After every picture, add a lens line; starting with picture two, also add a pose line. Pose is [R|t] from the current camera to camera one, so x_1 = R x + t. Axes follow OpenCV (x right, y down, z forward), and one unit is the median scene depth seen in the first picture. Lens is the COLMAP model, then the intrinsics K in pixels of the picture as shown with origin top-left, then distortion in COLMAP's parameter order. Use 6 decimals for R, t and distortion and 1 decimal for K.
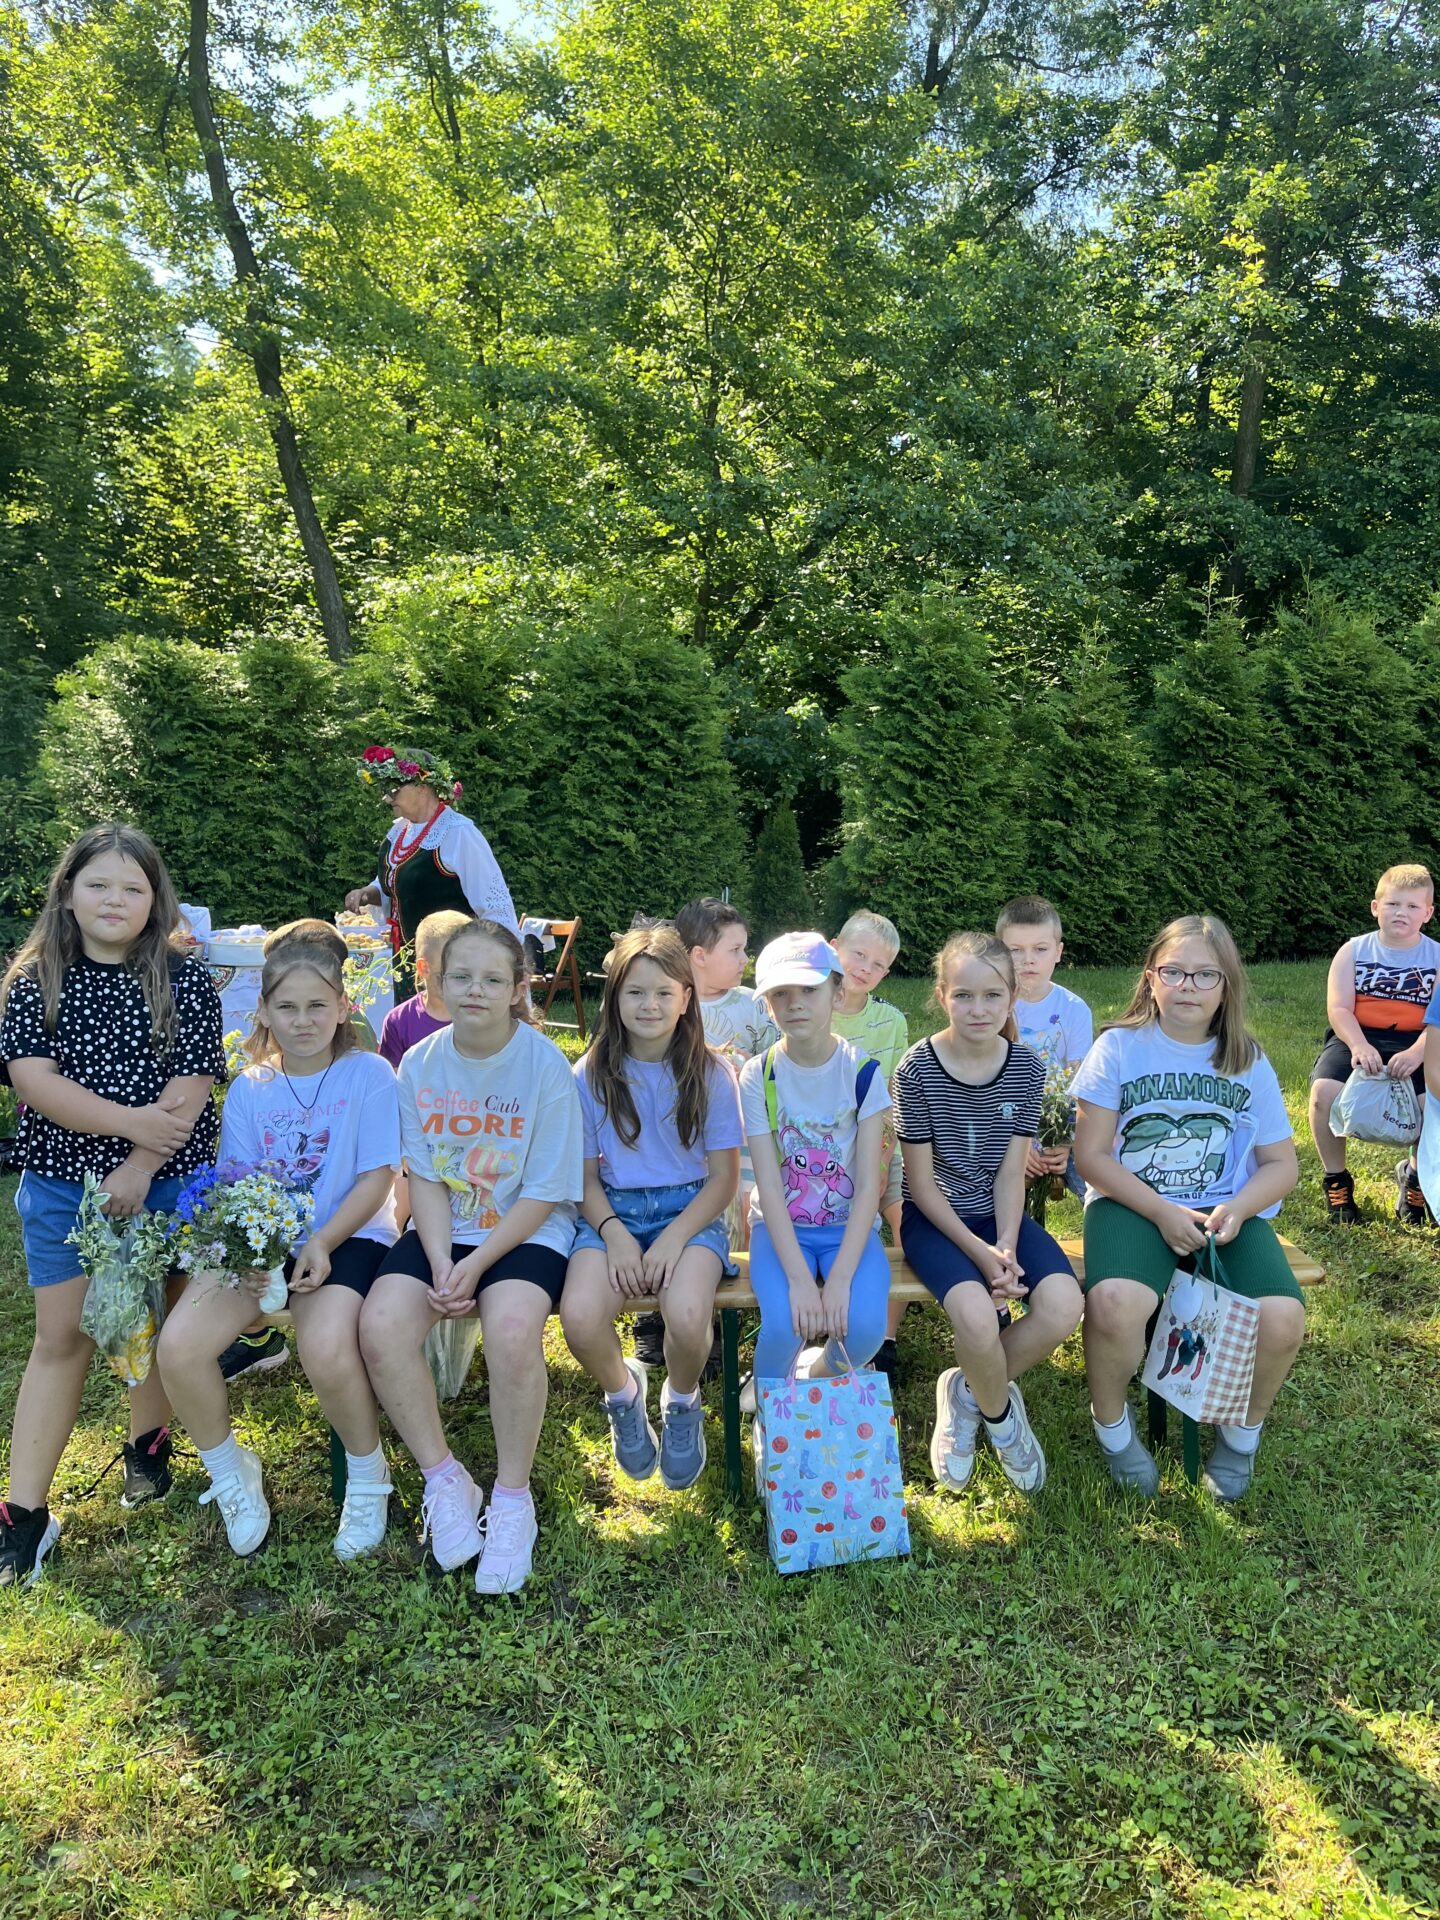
lens RADIAL K [[1472.8, 0, 720.0], [0, 1472.8, 960.0], [0, 0, 1]] dist [0.074601, -0.089573]
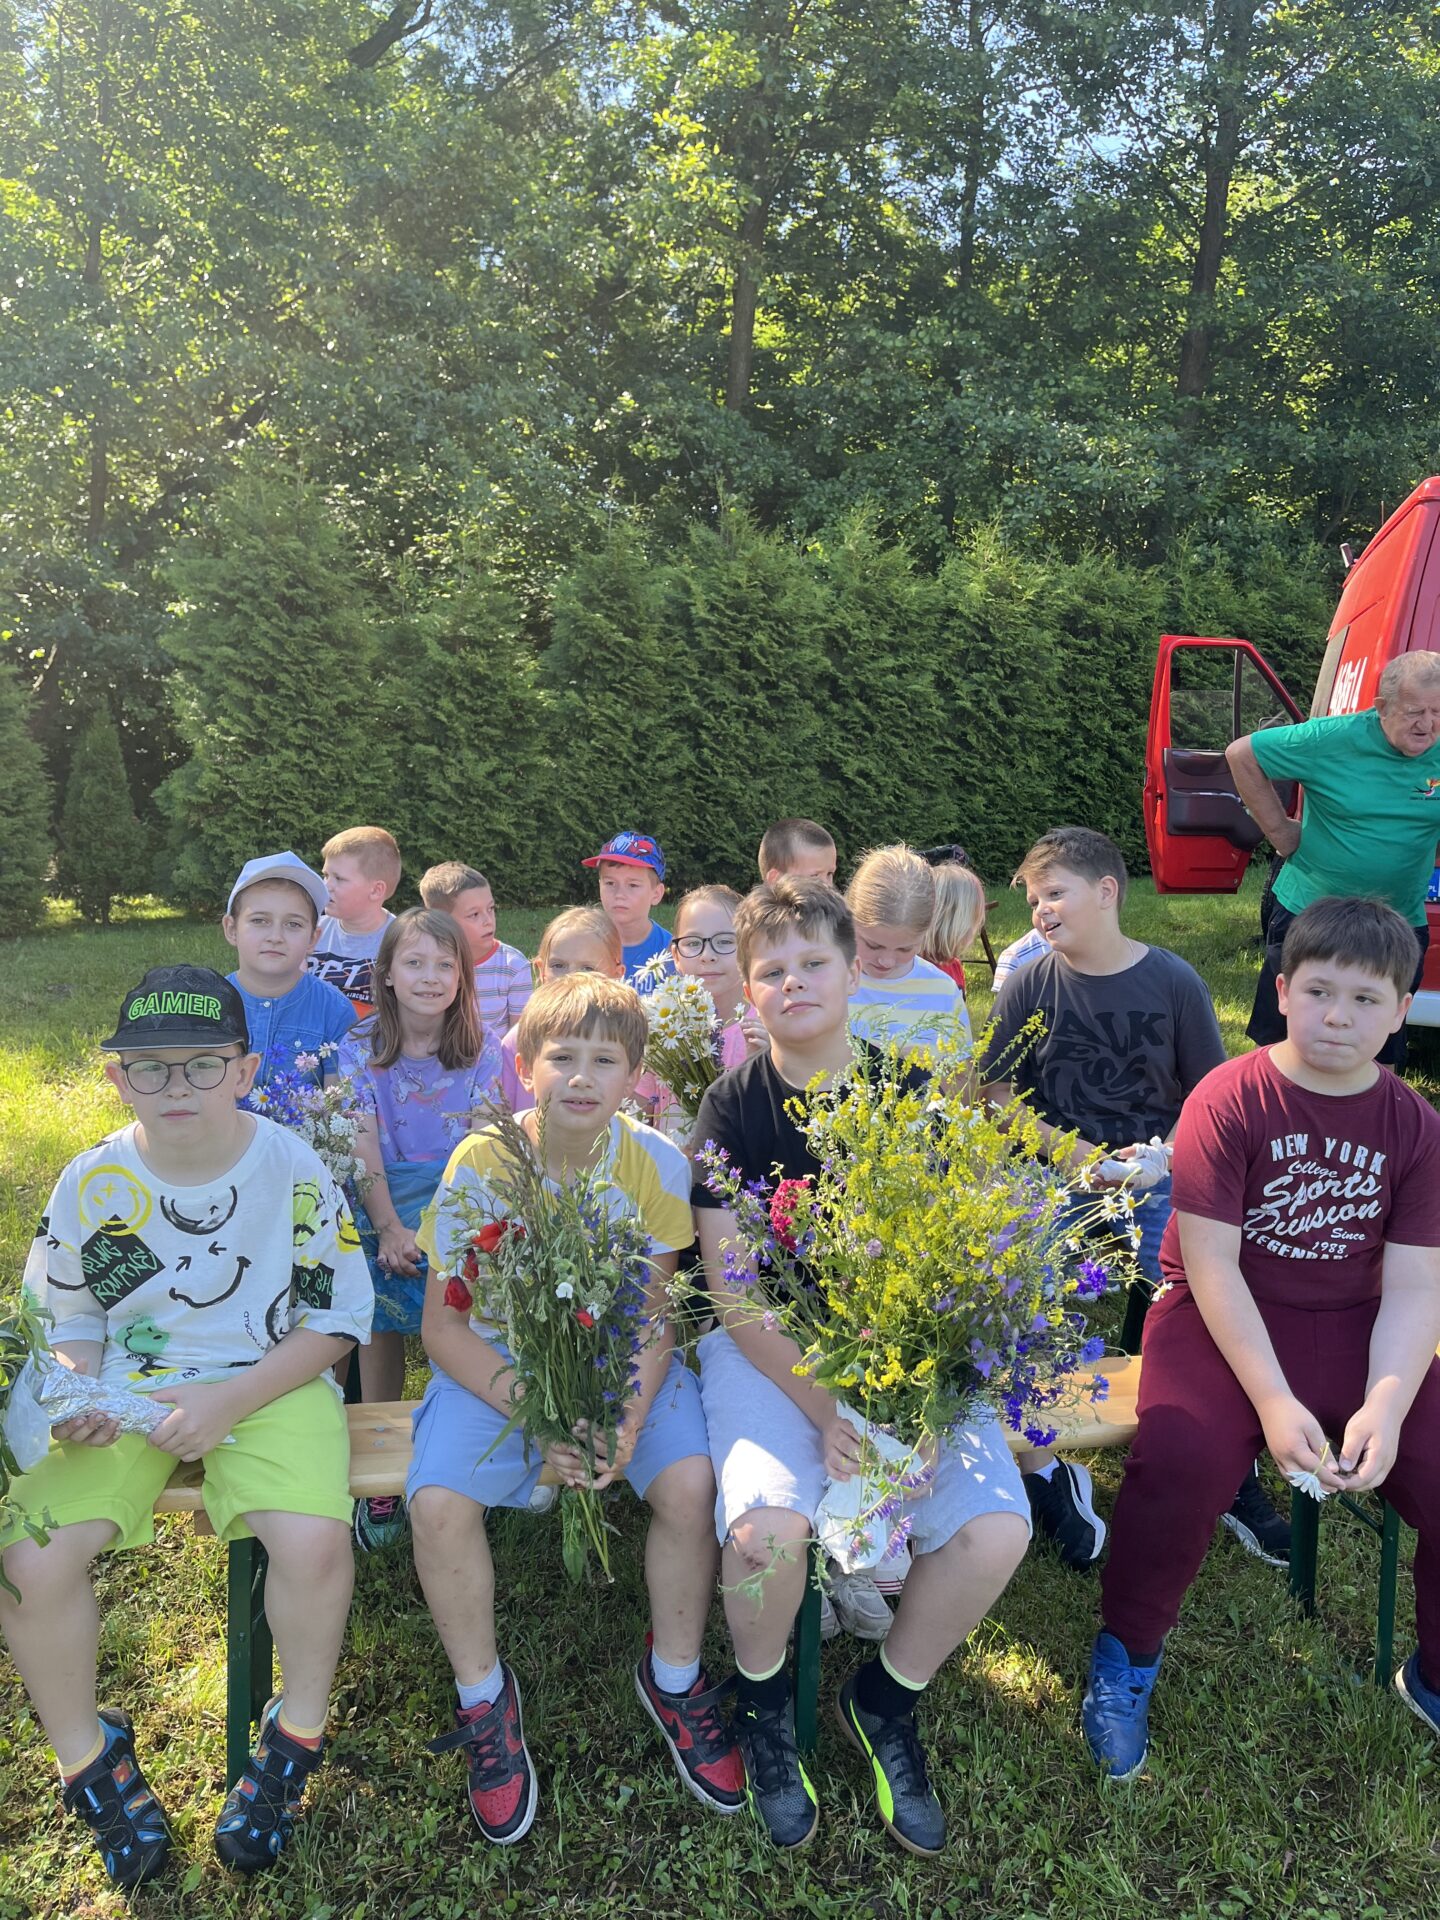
lens RADIAL K [[1472.8, 0, 720.0], [0, 1472.8, 960.0], [0, 0, 1]] dist [0.074601, -0.089573]
pose [[0.971314, -0.013479, 0.237416, 0.179181], [0.000311, 0.998463, 0.055417, -0.014182], [-0.237798, -0.053754, 0.969826, 0.083134]]
